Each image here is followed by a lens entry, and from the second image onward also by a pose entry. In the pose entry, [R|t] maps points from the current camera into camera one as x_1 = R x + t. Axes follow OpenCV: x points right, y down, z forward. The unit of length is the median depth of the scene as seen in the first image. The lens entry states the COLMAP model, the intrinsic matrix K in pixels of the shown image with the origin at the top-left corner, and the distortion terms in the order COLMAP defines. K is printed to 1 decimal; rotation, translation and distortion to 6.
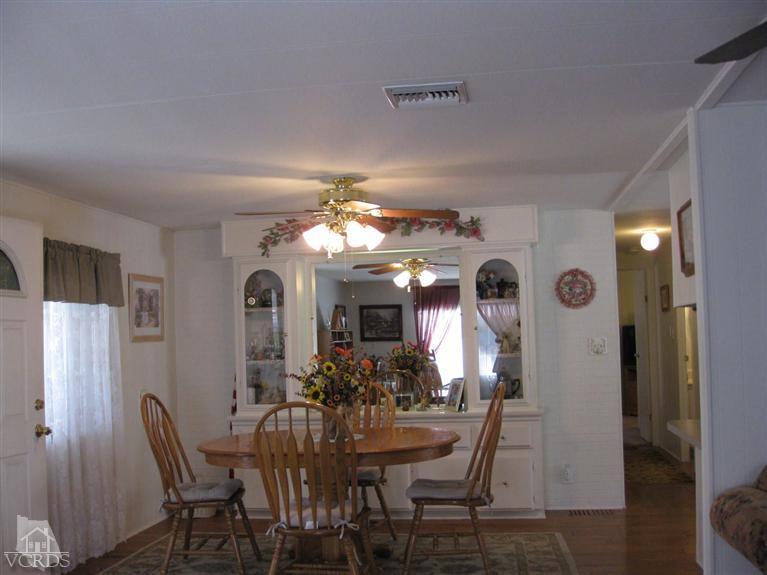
lens RADIAL K [[857.7, 0, 383.5], [0, 857.7, 287.5], [0, 0, 1]] dist [-0.170751, 0.126322]
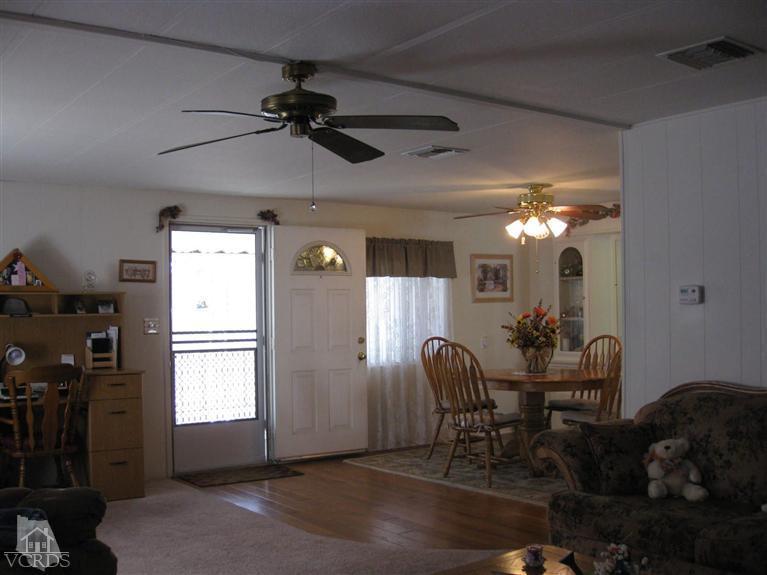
lens RADIAL K [[857.7, 0, 383.5], [0, 857.7, 287.5], [0, 0, 1]] dist [-0.170751, 0.126322]
pose [[0.720728, 0.004139, -0.693206, 0.562894], [0.031766, 0.998735, 0.038990, -0.020166], [0.692490, -0.050122, 0.719684, -0.126822]]
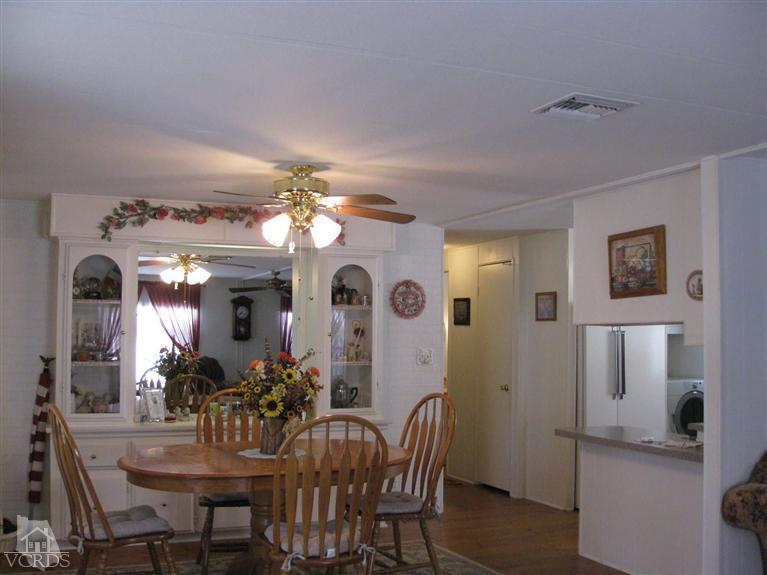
lens RADIAL K [[857.7, 0, 383.5], [0, 857.7, 287.5], [0, 0, 1]] dist [-0.170751, 0.126322]
pose [[0.860571, 0.067083, 0.504893, -0.326458], [-0.065710, 0.997627, -0.020549, 0.010410], [-0.505073, -0.015493, 0.862937, 0.133095]]
